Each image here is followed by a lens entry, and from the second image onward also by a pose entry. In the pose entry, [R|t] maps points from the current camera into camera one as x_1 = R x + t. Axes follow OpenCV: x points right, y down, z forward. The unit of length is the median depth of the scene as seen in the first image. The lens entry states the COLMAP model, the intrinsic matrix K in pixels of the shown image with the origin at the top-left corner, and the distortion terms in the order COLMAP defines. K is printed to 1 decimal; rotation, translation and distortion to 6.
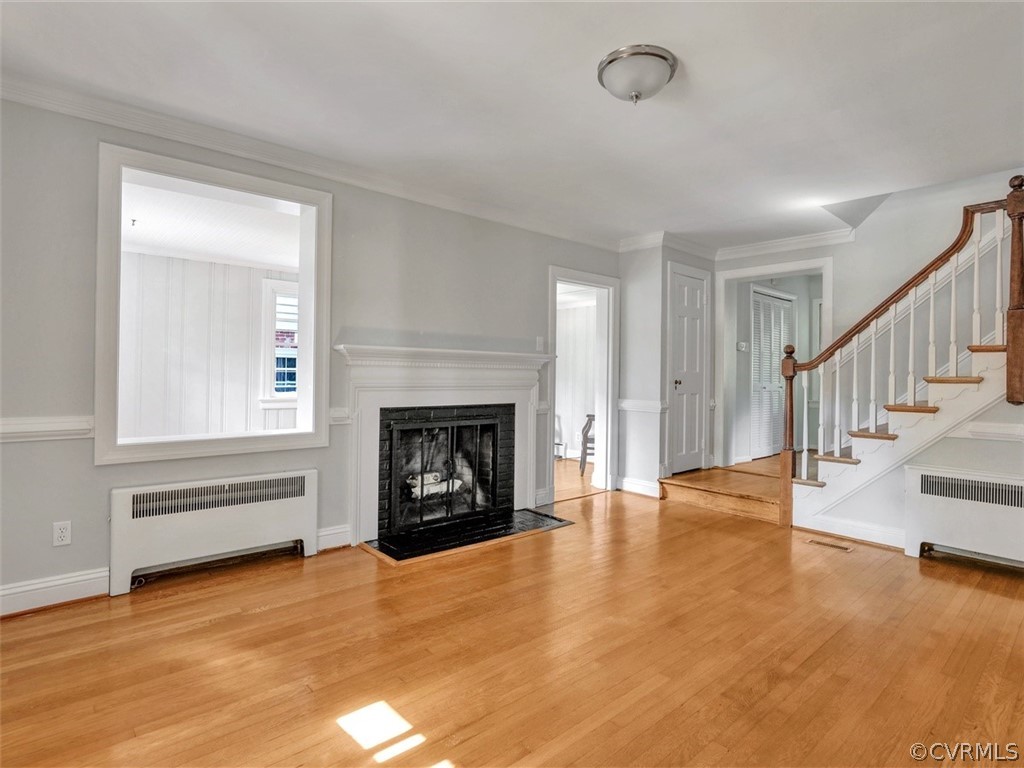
lens RADIAL K [[555.5, 0, 515.7], [0, 555.5, 365.5], [0, 0, 1]] dist [-0.030336, 0.013212]
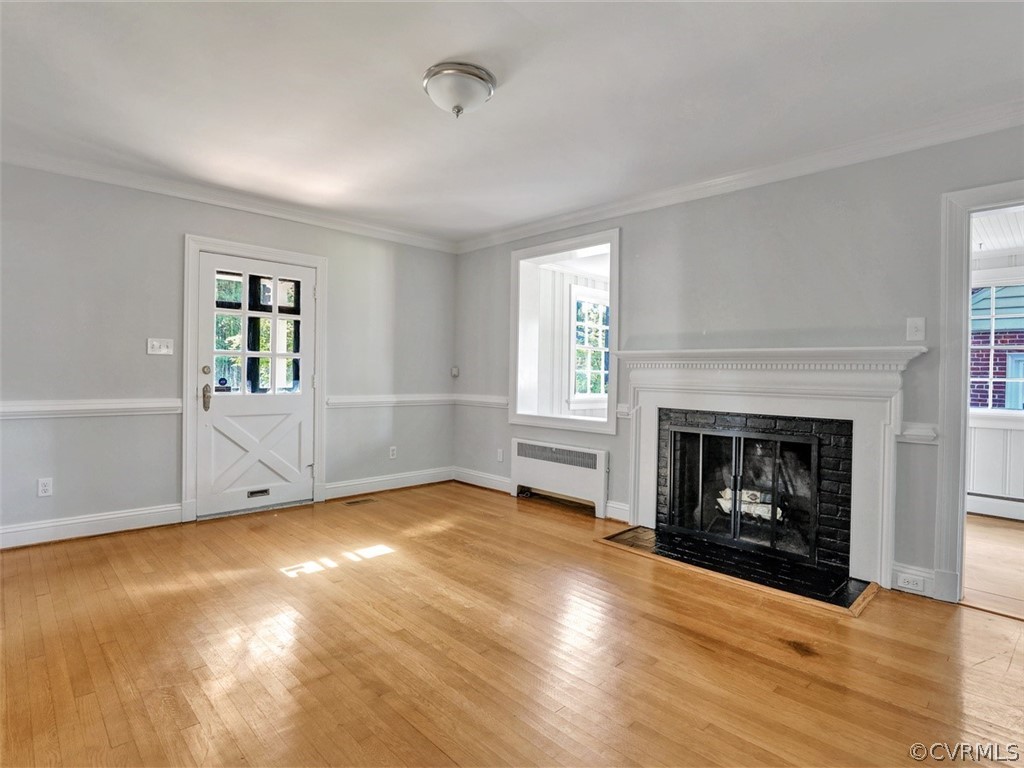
lens RADIAL K [[555.5, 0, 510.2], [0, 555.5, 373.9], [0, 0, 1]] dist [-0.030336, 0.013212]
pose [[0.017698, -0.010076, -0.999793, 0.880281], [-0.002236, 0.999946, -0.010117, 0.024263], [0.999841, 0.002415, 0.017675, 0.743971]]
